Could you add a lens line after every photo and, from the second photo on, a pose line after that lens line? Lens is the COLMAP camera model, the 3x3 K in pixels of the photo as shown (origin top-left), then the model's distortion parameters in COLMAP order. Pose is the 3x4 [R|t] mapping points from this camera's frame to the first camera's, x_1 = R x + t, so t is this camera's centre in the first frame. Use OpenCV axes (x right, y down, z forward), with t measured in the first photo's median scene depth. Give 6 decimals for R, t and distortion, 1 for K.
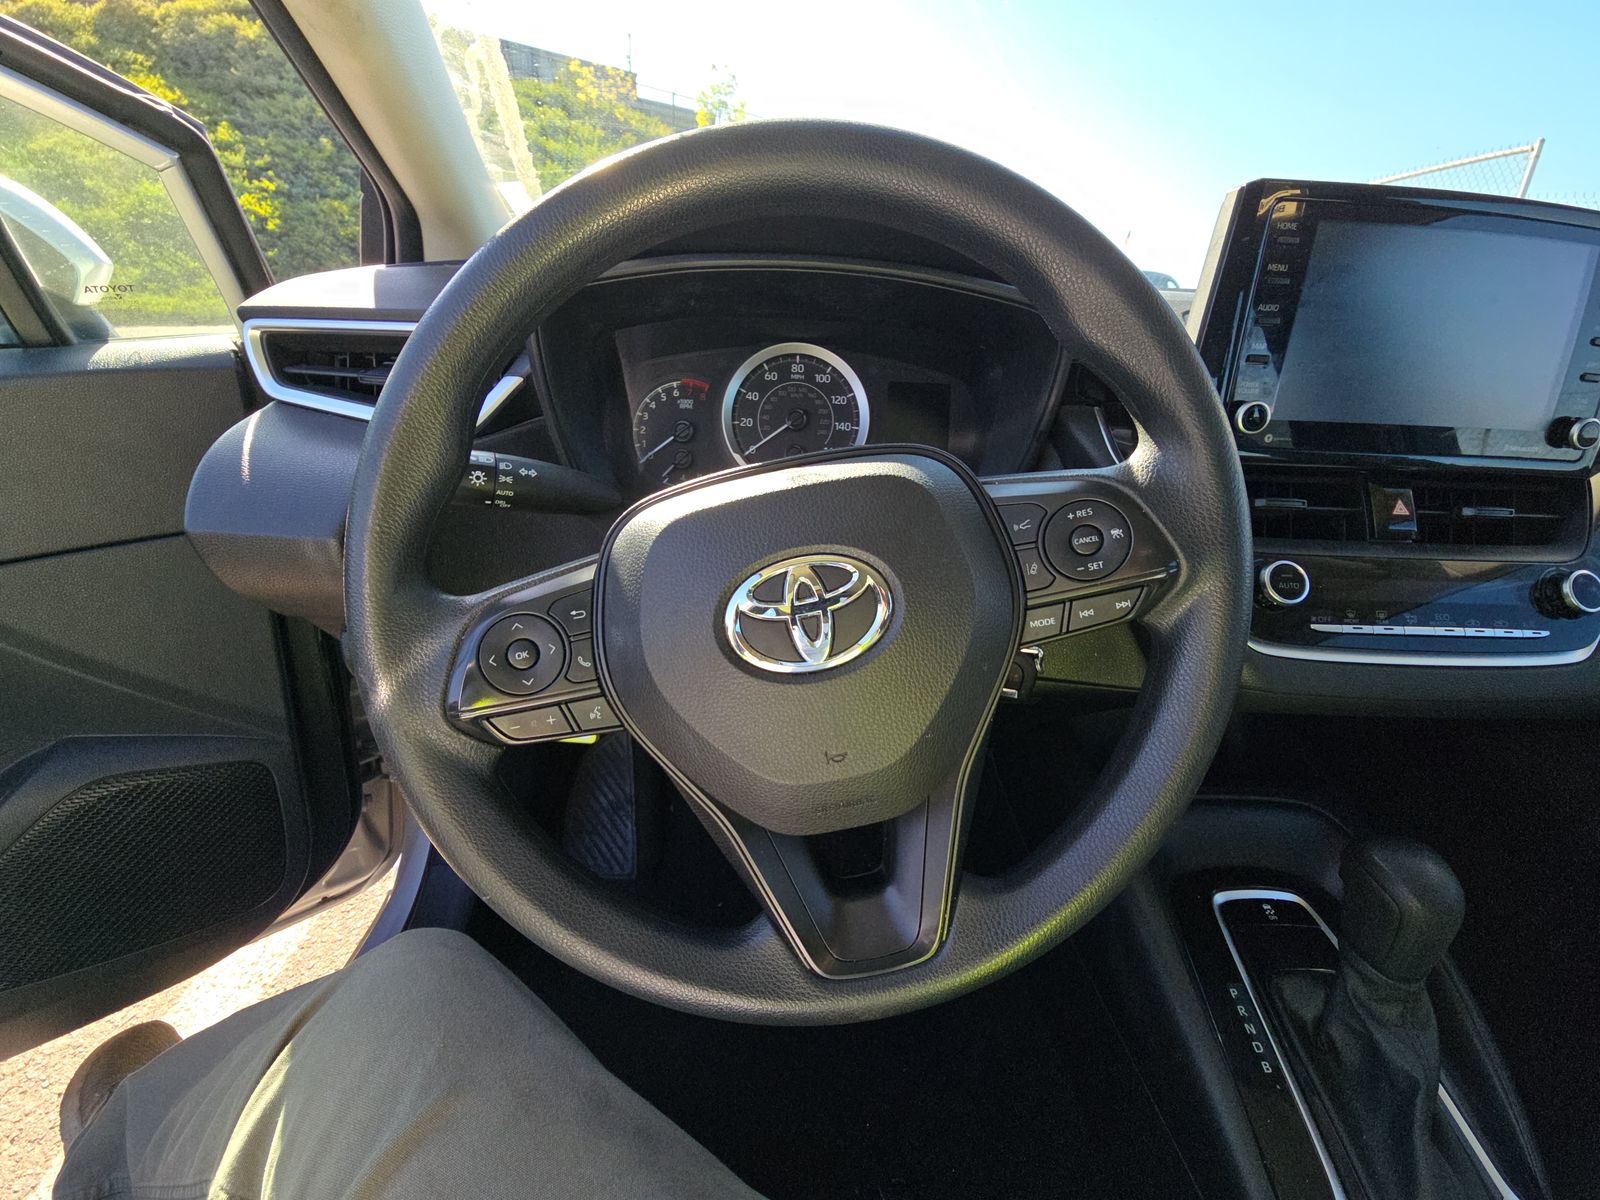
lens RADIAL K [[678.0, 0, 800.0], [0, 678.0, 600.0], [0, 0, 1]] dist [0.019742, -0.015681]
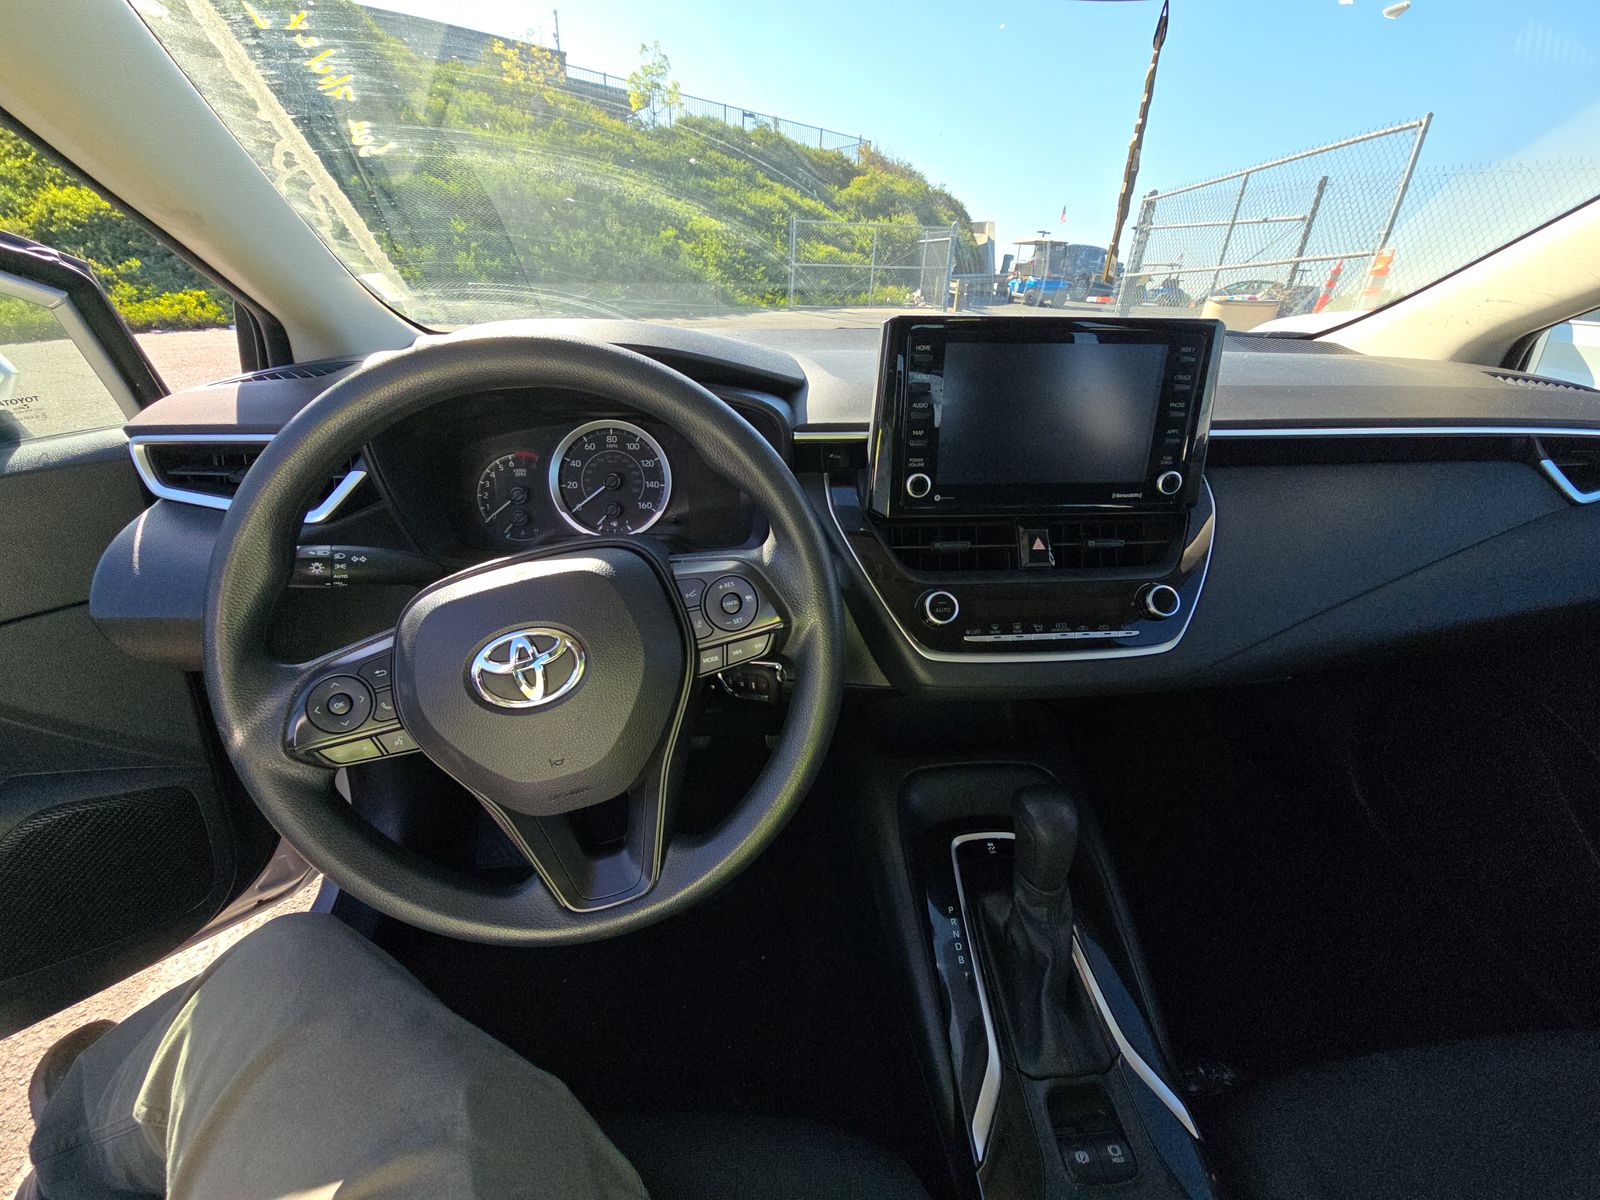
lens RADIAL K [[674.1, 0, 800.0], [0, 674.1, 600.0], [0, 0, 1]] dist [0.023608, -0.015502]
pose [[0.997325, -0.054005, 0.049252, 0.319733], [0.052732, 0.998249, 0.026792, -0.081135], [-0.050613, -0.024123, 0.998427, -0.300369]]
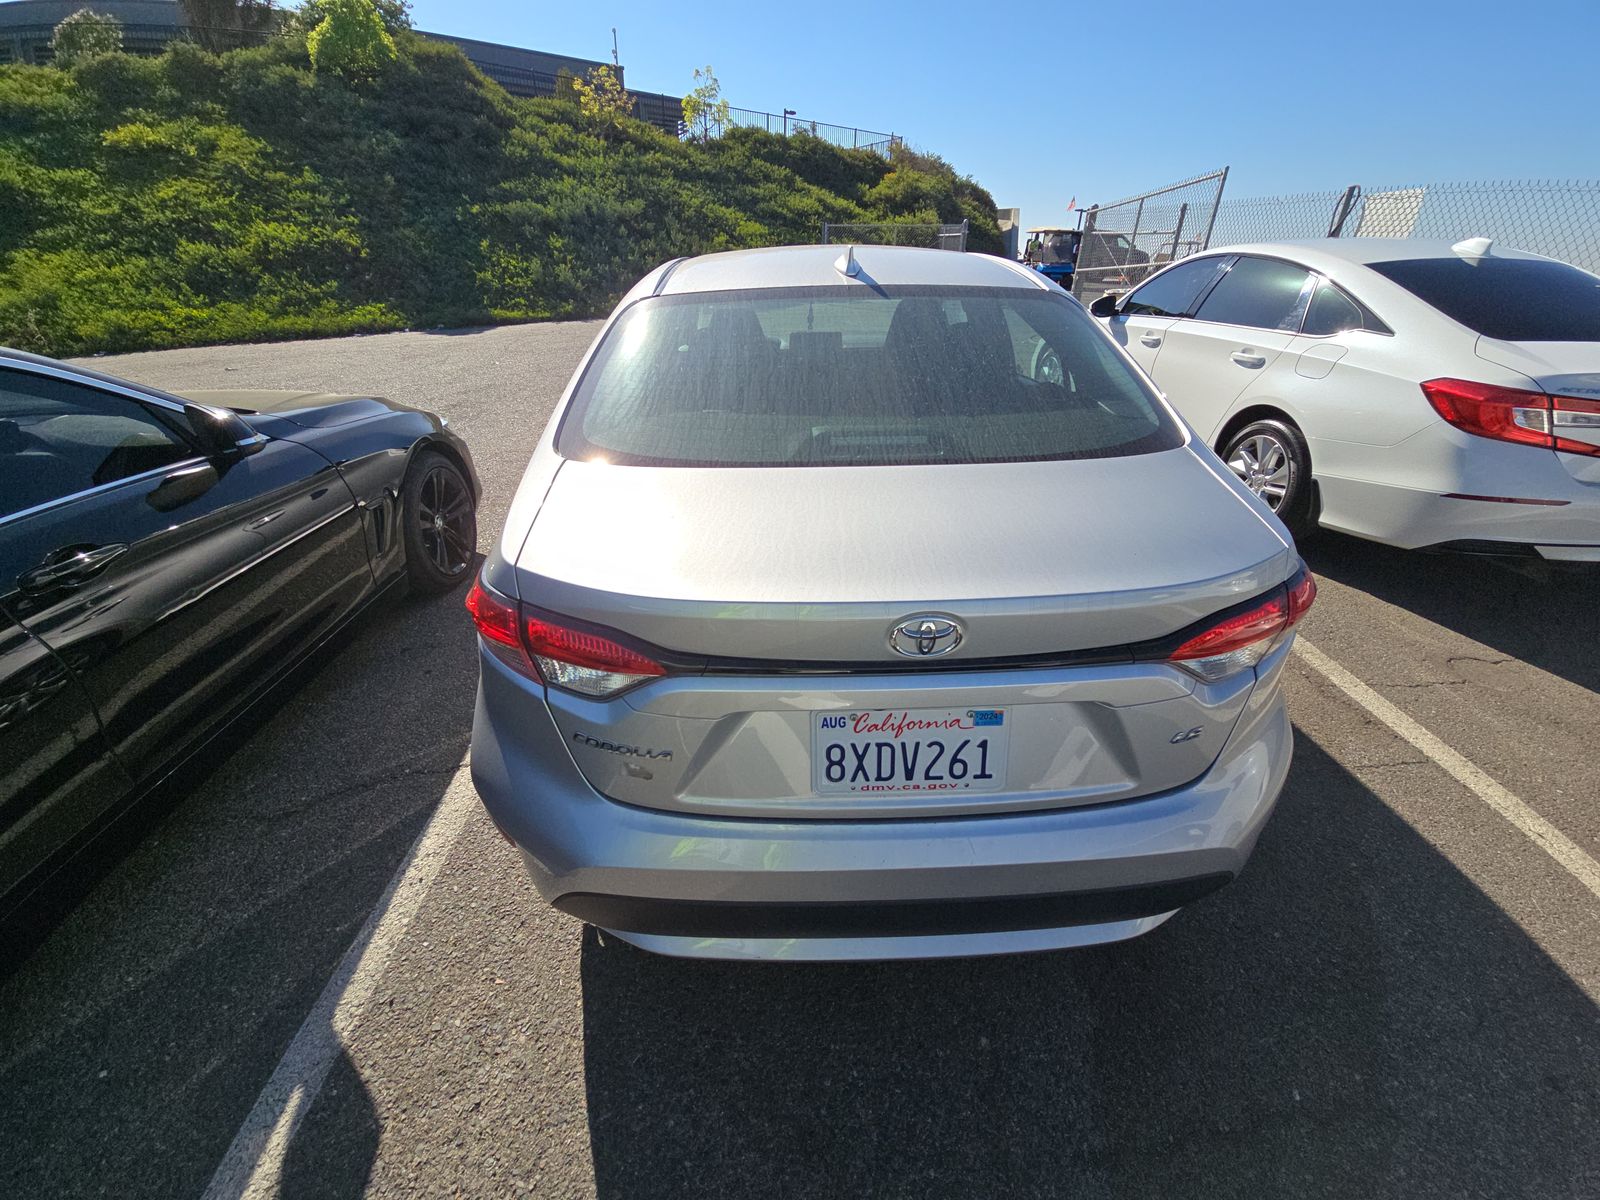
lens RADIAL K [[641.4, 0, 800.0], [0, 641.4, 600.0], [0, 0, 1]] dist [-0.004222, -0.000742]
pose [[0.998294, -0.056124, -0.016109, 0.560020], [0.057017, 0.996464, 0.061720, 1.613565], [0.012588, -0.062533, 0.997963, -5.246698]]
